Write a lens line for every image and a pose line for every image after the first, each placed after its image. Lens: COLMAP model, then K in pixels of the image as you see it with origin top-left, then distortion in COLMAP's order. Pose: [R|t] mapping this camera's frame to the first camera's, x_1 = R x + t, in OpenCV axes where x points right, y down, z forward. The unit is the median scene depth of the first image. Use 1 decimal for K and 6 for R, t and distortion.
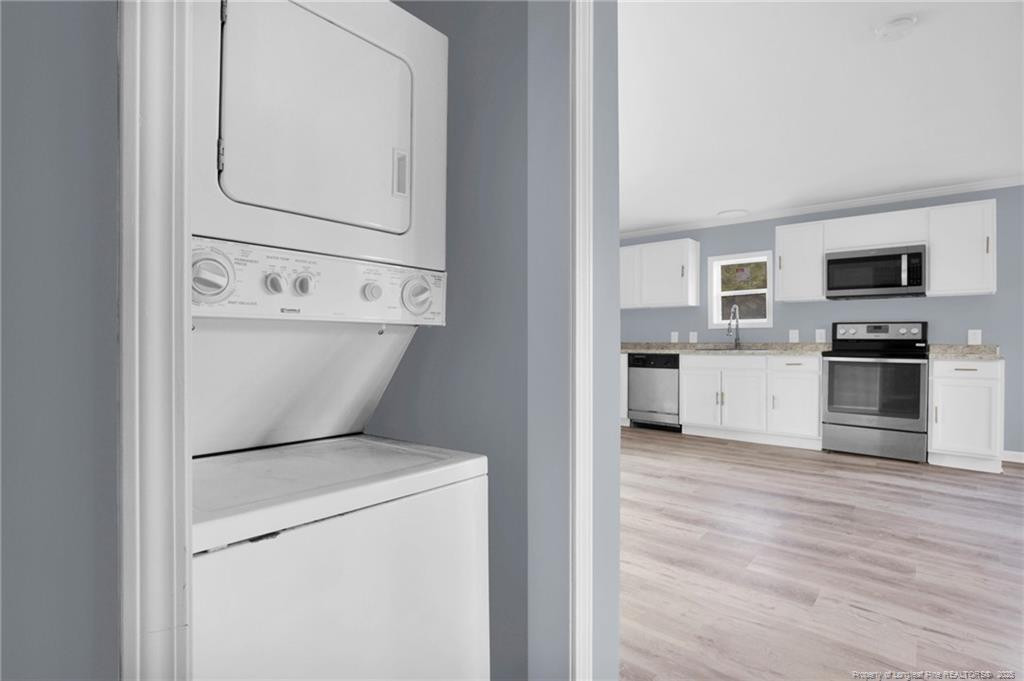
lens RADIAL K [[487.4, 0, 528.5], [0, 487.4, 339.0], [0, 0, 1]] dist [-0.016950, 0.001439]
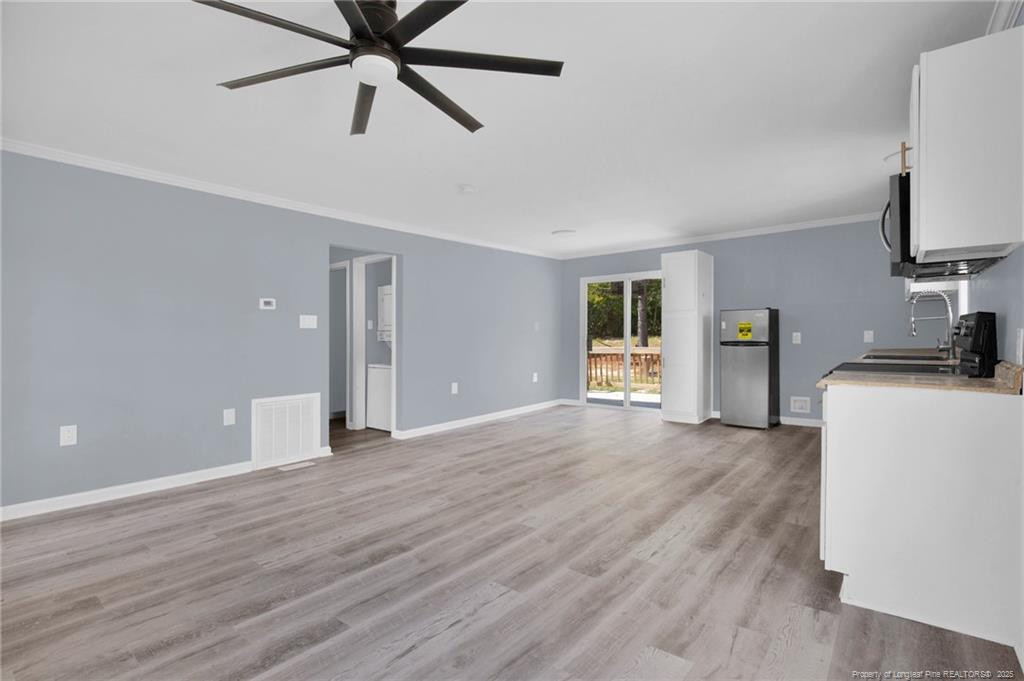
lens RADIAL K [[487.4, 0, 528.5], [0, 487.4, 339.0], [0, 0, 1]] dist [-0.016950, 0.001439]
pose [[0.038721, 0.005410, -0.999235, 1.209195], [0.014514, 0.999877, 0.005976, -0.015309], [0.999145, -0.014734, 0.038638, 0.511997]]
